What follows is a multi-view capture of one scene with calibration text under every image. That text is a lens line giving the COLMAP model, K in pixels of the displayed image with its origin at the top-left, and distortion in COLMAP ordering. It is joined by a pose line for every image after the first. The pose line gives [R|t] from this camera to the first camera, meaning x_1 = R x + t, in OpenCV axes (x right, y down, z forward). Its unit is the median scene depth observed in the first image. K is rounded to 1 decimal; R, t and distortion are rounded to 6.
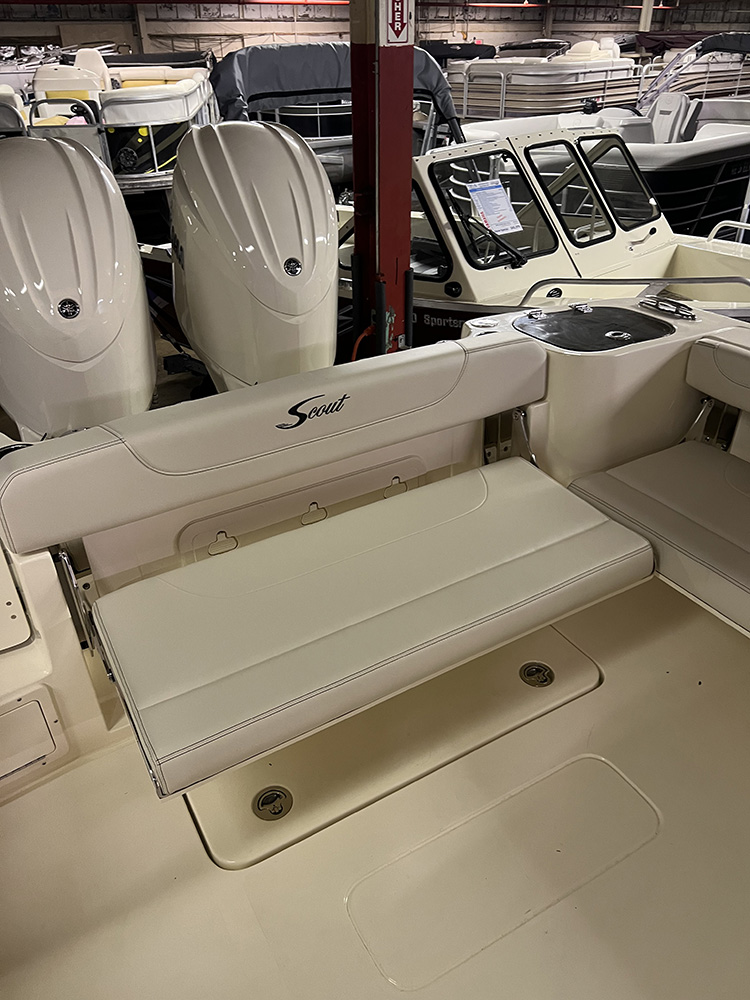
lens RADIAL K [[767.3, 0, 388.3], [0, 767.3, 525.7], [0, 0, 1]] dist [0.016485, -0.014882]
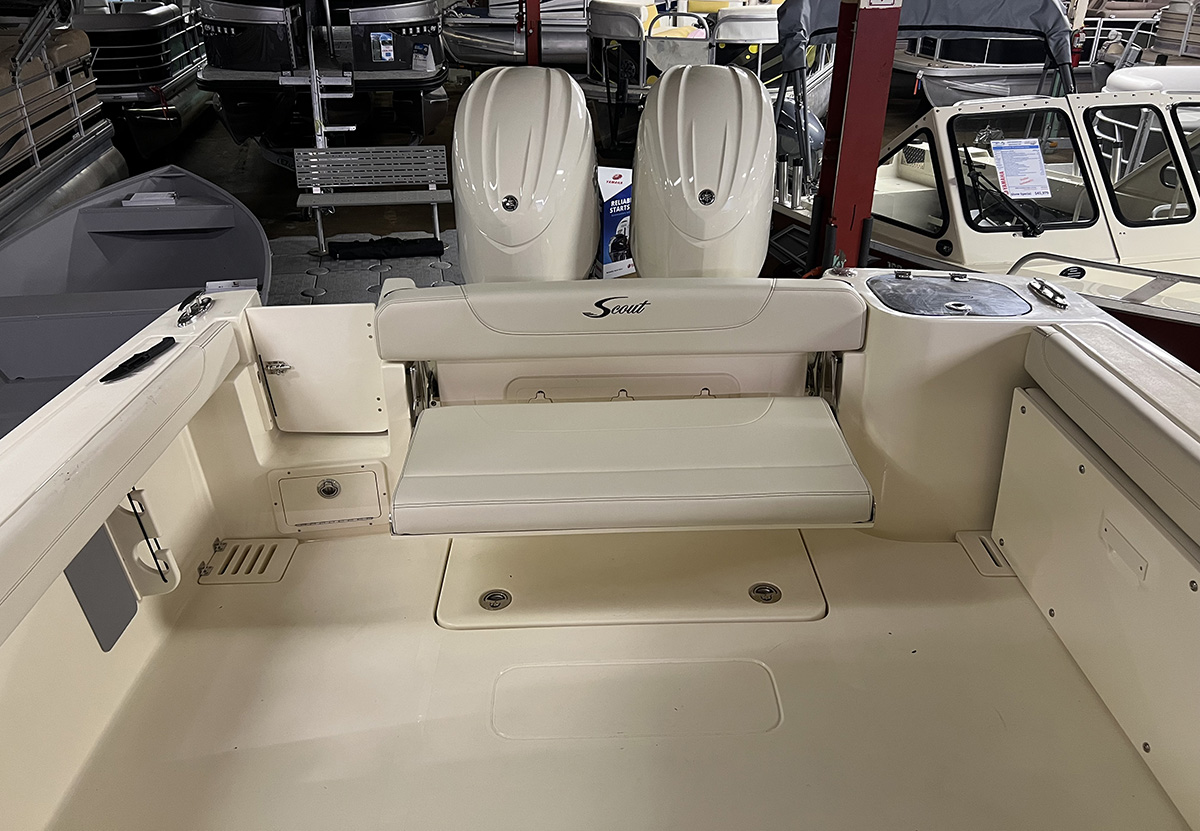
lens RADIAL K [[922.2, 0, 600.3], [0, 922.2, 417.2], [0, 0, 1]] dist [0.023700, -0.033158]
pose [[0.873819, 0.240487, -0.422618, 0.242086], [-0.274970, 0.961211, -0.021568, 0.025566], [0.401039, 0.135054, 0.906051, -0.144854]]
